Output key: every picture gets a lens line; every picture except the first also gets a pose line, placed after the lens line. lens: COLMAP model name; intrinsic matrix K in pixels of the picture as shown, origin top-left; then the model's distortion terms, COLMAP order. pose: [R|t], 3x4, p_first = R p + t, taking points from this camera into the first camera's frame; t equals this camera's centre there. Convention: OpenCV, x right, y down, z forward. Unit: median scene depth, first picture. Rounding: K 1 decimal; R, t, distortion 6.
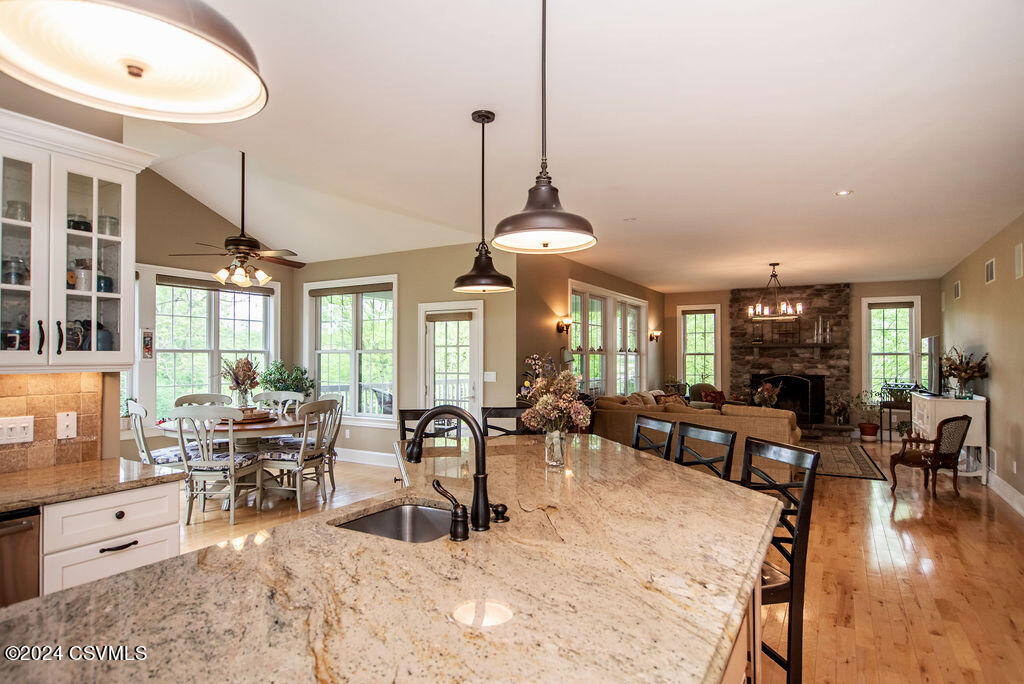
lens RADIAL K [[574.6, 0, 512.6], [0, 574.6, 350.1], [0, 0, 1]] dist [0.004546, 0.000375]
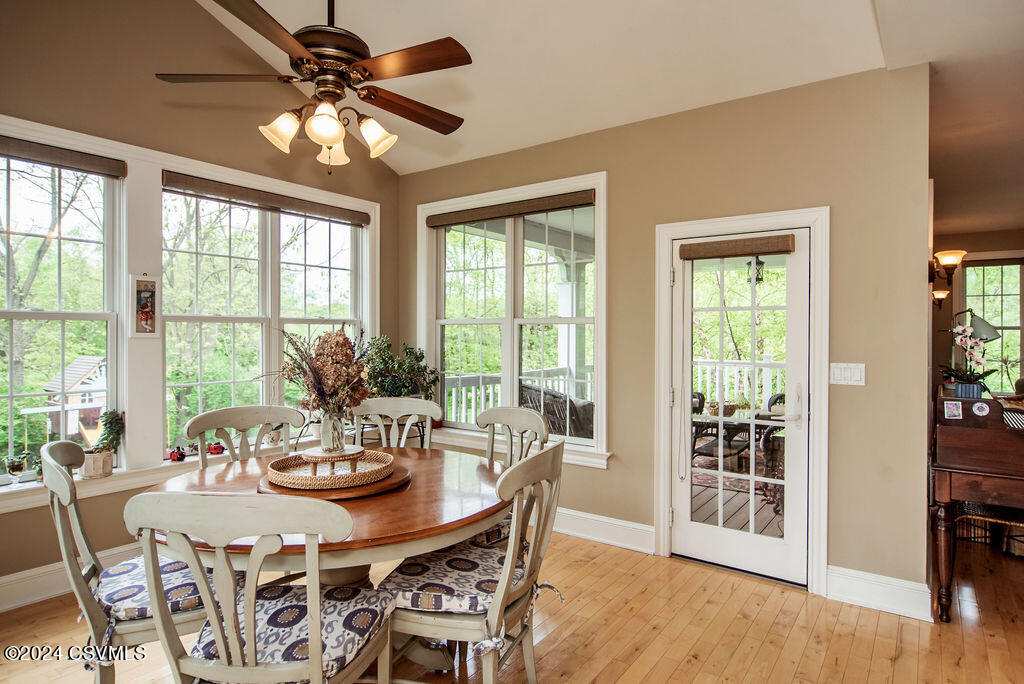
lens RADIAL K [[574.6, 0, 511.5], [0, 574.6, 338.9], [0, 0, 1]] dist [0.004546, 0.000375]
pose [[0.995515, 0.002885, -0.094559, -0.218935], [-0.000571, 0.999700, 0.024486, 0.005932], [0.094601, -0.024322, 0.995218, 0.435540]]
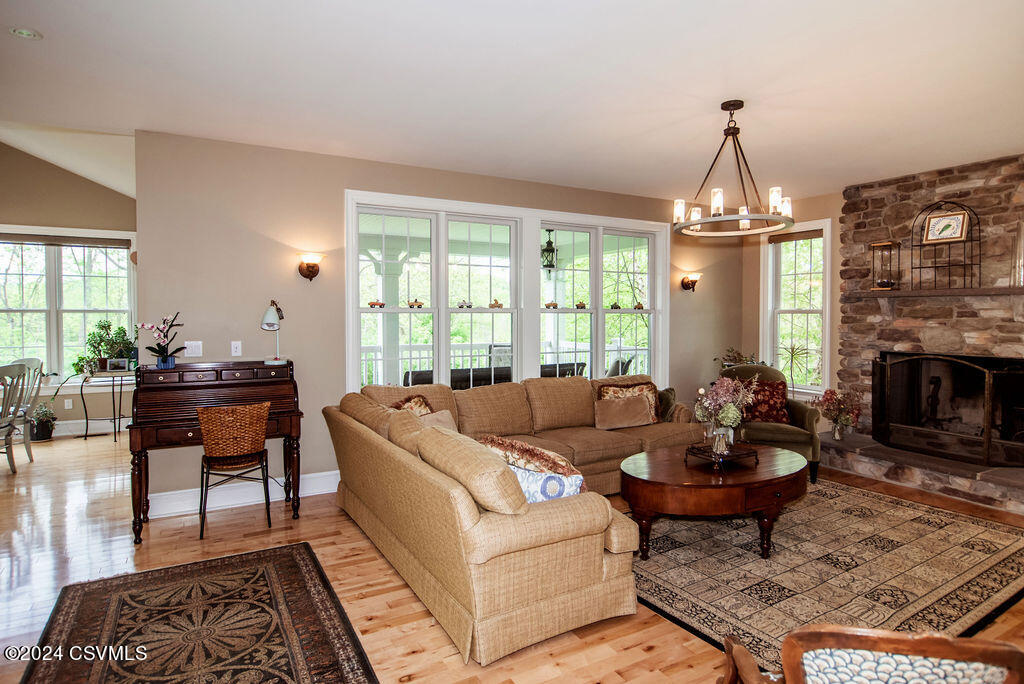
lens RADIAL K [[575.4, 0, 511.0], [0, 575.4, 331.9], [0, 0, 1]] dist [-0.004445, -0.000405]
pose [[0.860326, 0.013475, -0.509566, 0.547280], [0.008075, 0.999165, 0.040055, 0.003015], [0.509680, -0.038575, 0.859499, 0.551517]]
